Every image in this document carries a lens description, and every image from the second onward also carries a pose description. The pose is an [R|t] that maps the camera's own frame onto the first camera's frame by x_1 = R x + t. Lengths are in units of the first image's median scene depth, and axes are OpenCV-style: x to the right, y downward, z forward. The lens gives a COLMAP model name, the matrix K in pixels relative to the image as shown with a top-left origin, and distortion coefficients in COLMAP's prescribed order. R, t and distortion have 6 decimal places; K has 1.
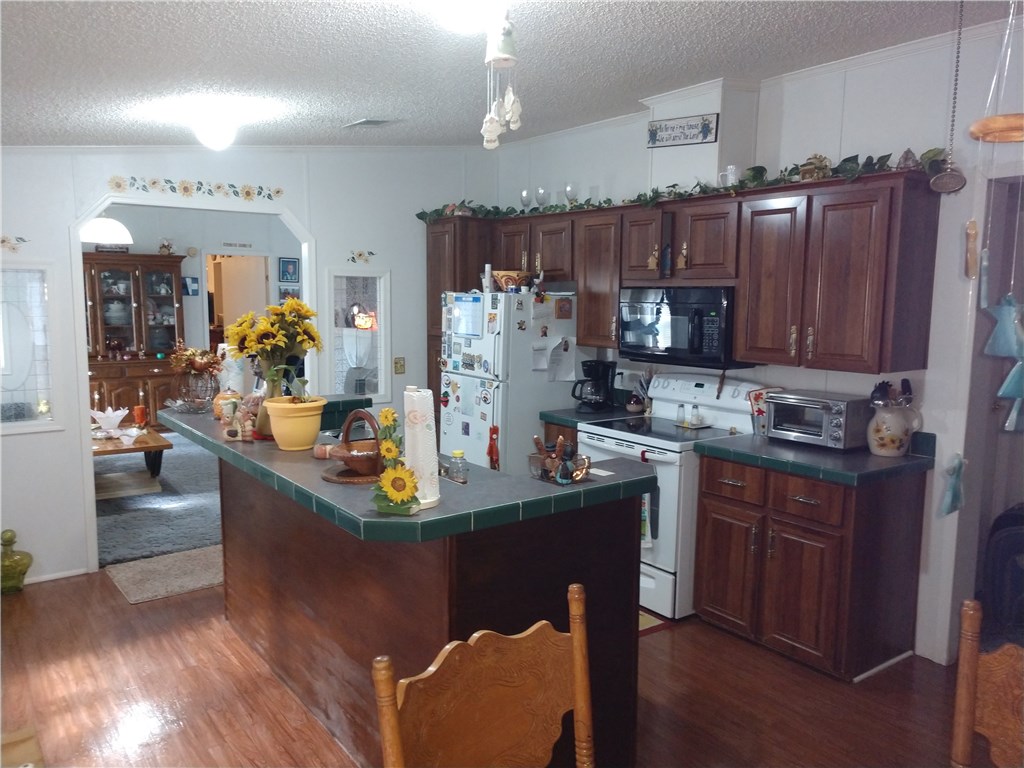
lens RADIAL K [[783.3, 0, 517.7], [0, 783.3, 385.0], [0, 0, 1]] dist [0.034729, 0.003585]
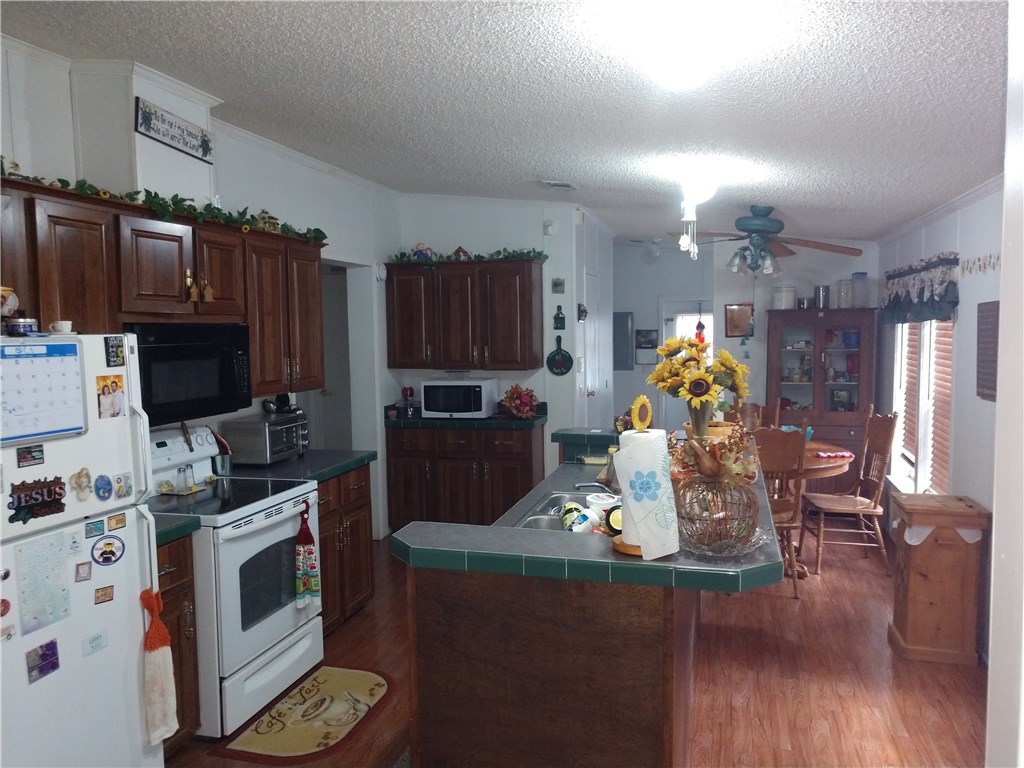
lens RADIAL K [[783.3, 0, 512.7], [0, 783.3, 388.1], [0, 0, 1]] dist [0.034729, 0.003585]
pose [[-0.612927, -0.063030, 0.787621, -0.352546], [0.098071, 0.983037, 0.154987, -0.082762], [-0.784029, 0.172238, -0.596349, 0.669882]]
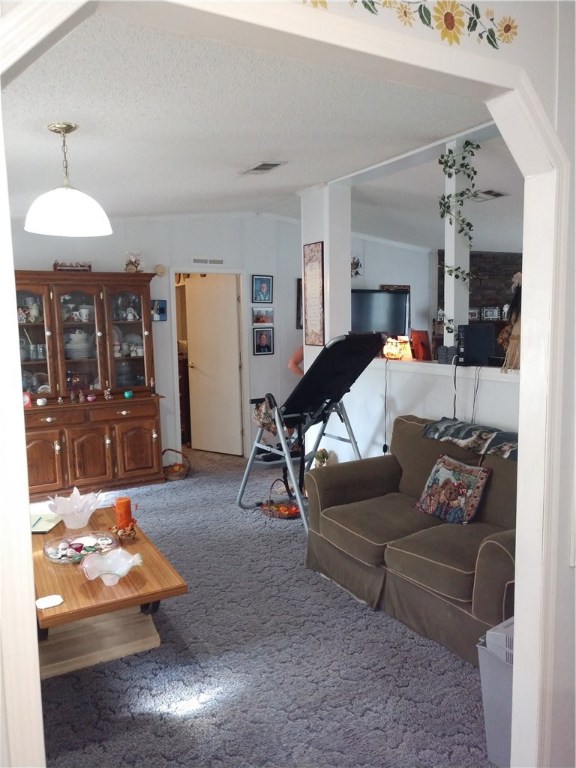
lens RADIAL K [[587.5, 0, 284.6], [0, 587.5, 384.2], [0, 0, 1]] dist [0.034729, 0.003585]
pose [[0.992903, -0.013106, -0.118205, -0.220616], [0.012819, 0.999913, -0.003185, -0.044649], [0.118237, 0.001647, 0.992984, 0.412062]]
